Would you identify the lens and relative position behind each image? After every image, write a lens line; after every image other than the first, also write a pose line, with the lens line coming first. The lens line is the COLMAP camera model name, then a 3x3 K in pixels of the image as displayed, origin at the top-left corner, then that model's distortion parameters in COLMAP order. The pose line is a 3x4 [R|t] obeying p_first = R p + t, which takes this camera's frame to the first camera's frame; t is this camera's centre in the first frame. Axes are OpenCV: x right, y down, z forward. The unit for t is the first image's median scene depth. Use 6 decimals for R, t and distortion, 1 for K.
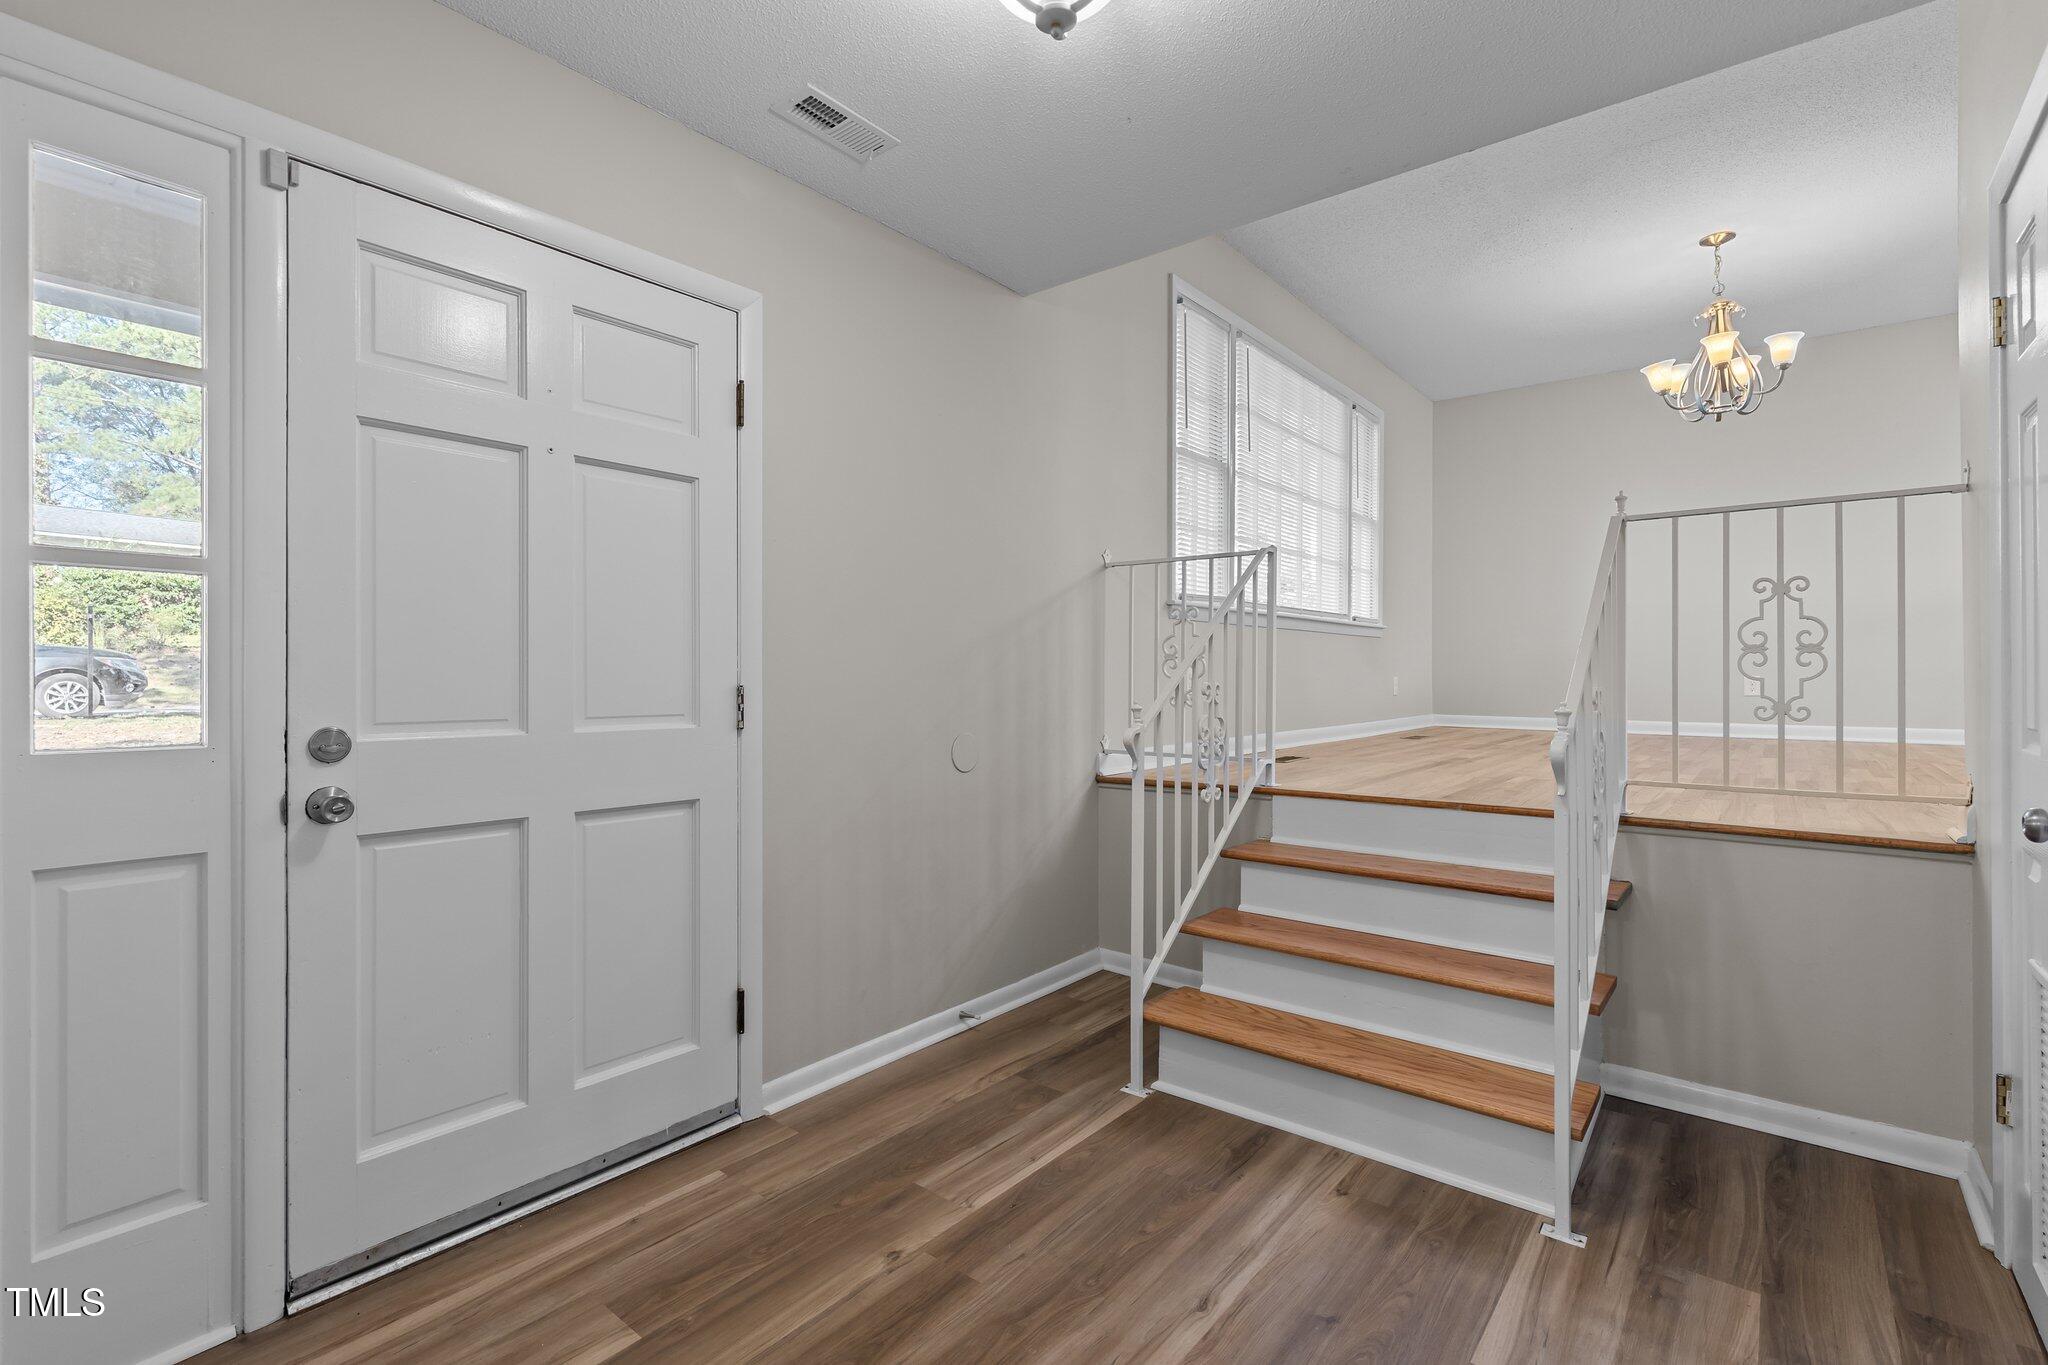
lens RADIAL K [[919.3, 0, 1020.3], [0, 919.3, 680.6], [0, 0, 1]] dist [-0.002212, -0.001634]
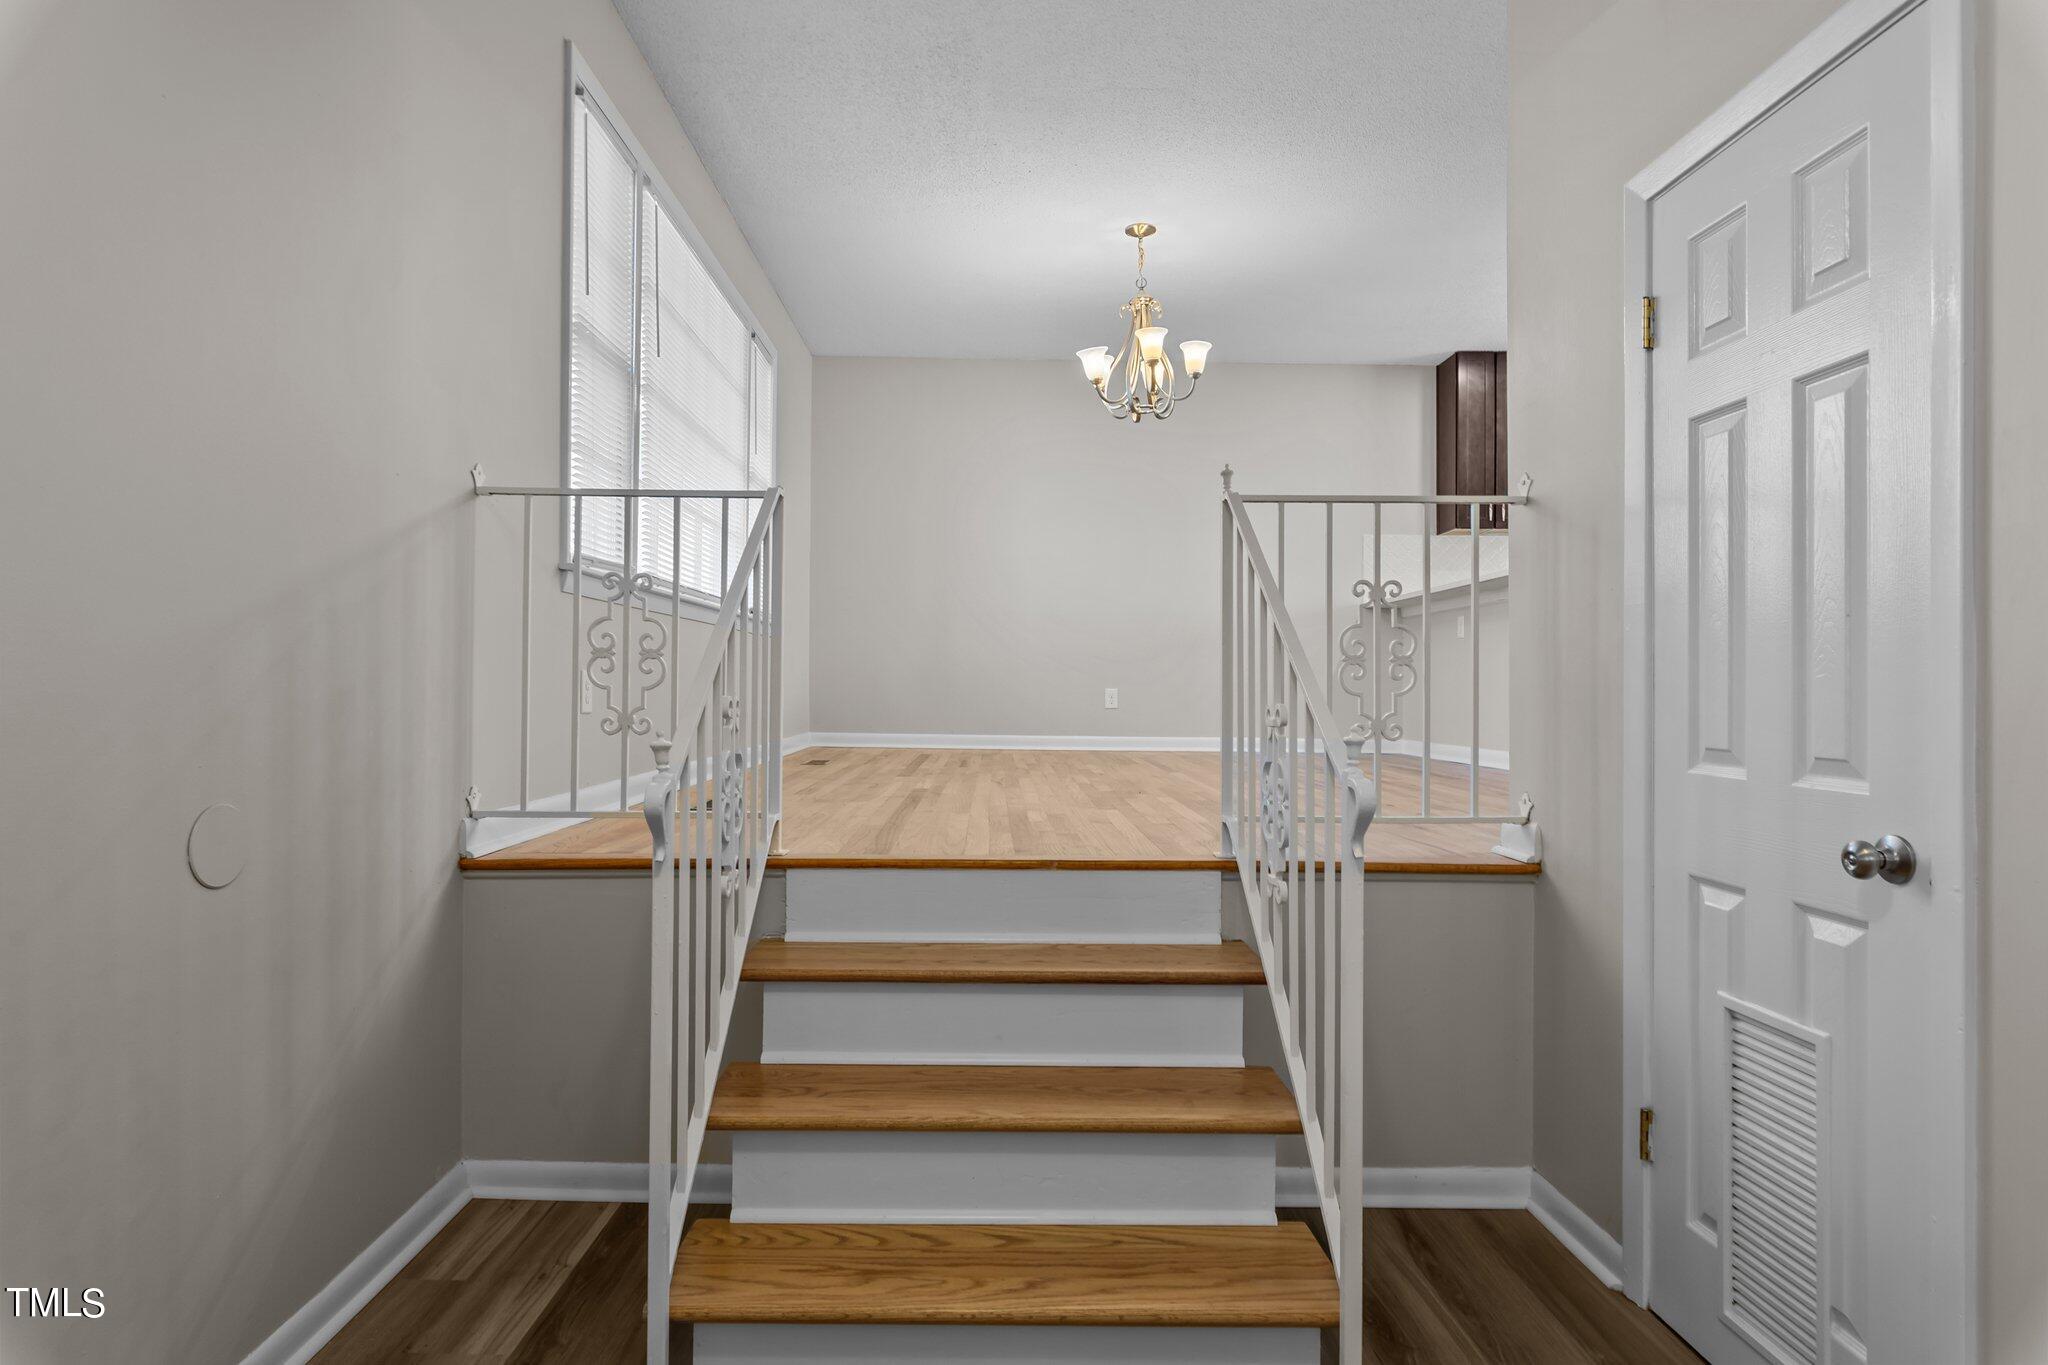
lens RADIAL K [[1109.7, 0, 1026.7], [0, 1109.7, 686.1], [0, 0, 1]] dist [-0.003980, 0.000162]
pose [[0.773296, 0.007632, 0.633999, -0.092756], [-0.005320, 0.999970, -0.005550, -0.001025], [-0.634023, 0.000919, 0.773314, 0.285837]]
